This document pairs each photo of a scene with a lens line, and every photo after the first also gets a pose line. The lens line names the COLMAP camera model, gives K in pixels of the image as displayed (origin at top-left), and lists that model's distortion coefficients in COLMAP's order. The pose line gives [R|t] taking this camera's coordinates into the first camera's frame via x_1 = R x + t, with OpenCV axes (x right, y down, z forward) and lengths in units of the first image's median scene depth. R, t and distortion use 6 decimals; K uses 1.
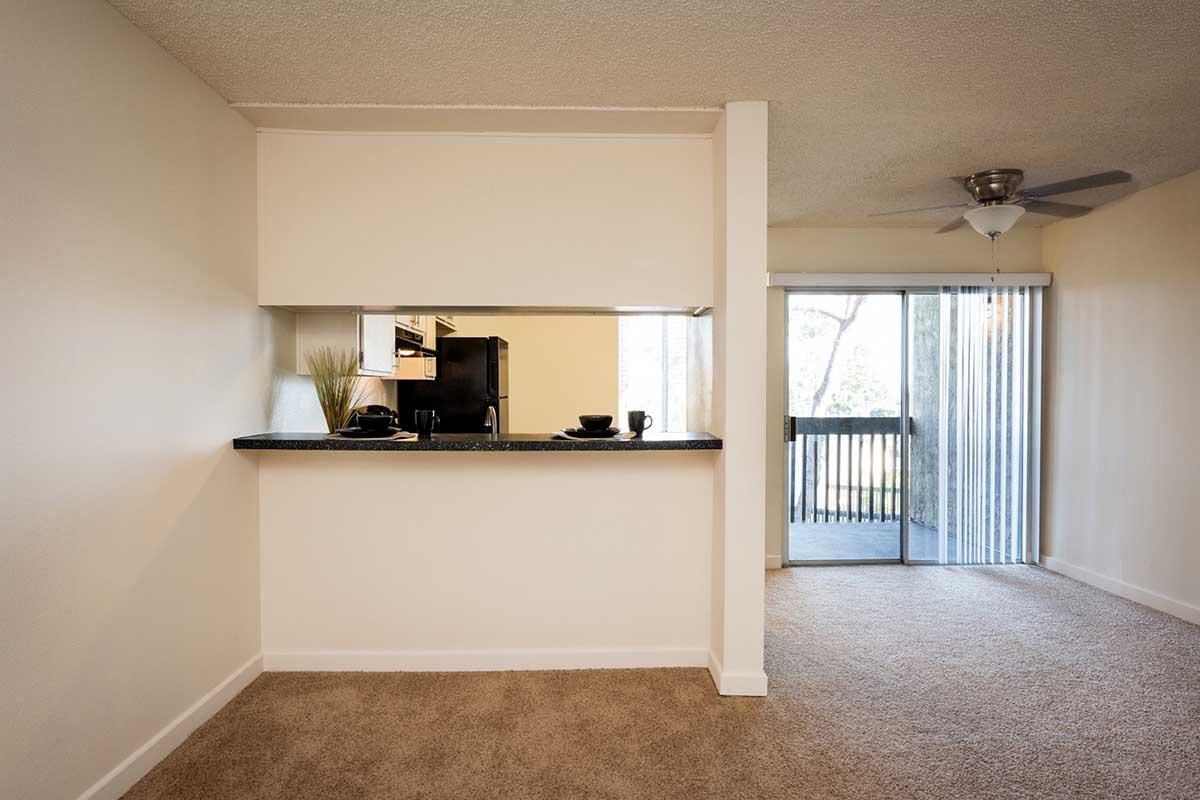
lens RADIAL K [[702.9, 0, 600.0], [0, 702.9, 400.0], [0, 0, 1]] dist [-0.002237, -0.001721]
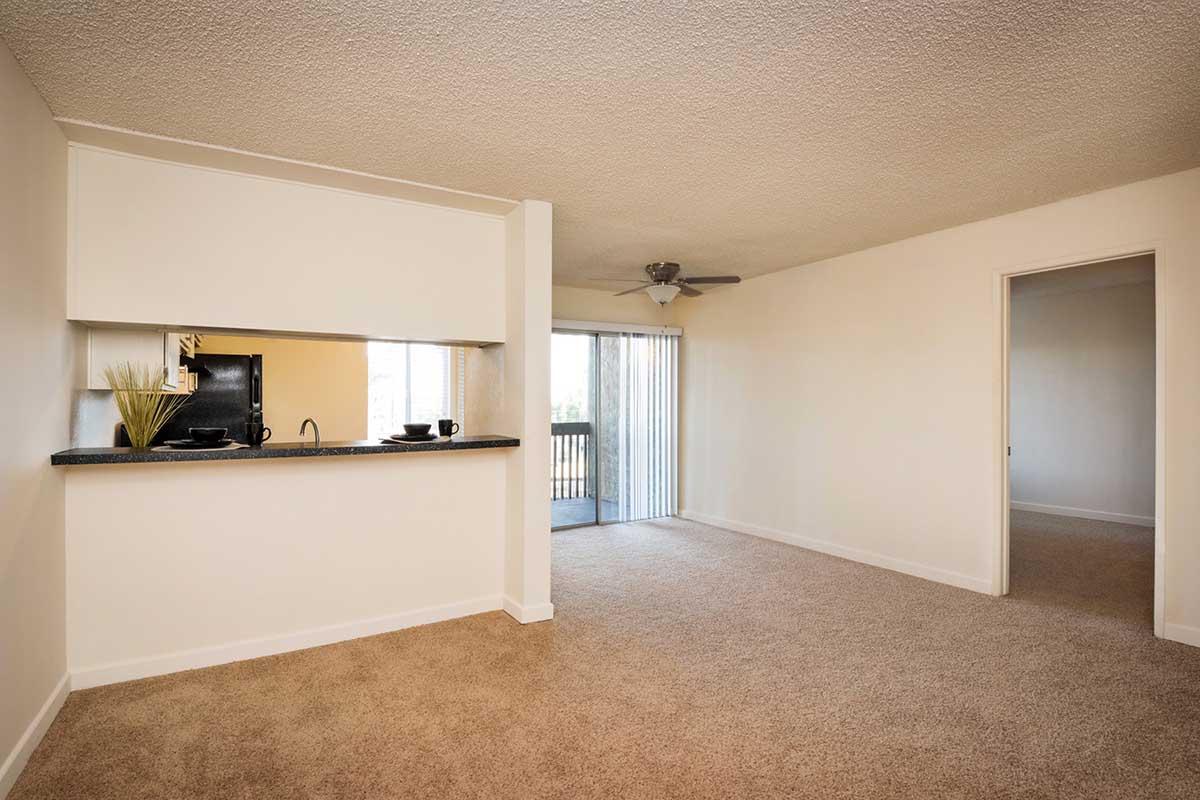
lens RADIAL K [[595.1, 0, 600.0], [0, 595.1, 400.0], [0, 0, 1]] dist [-0.002294, -0.000705]
pose [[0.873036, -0.001332, 0.487653, -0.209365], [0.011133, 0.999790, -0.017202, 0.001086], [-0.487528, 0.020447, 0.872868, -0.082408]]
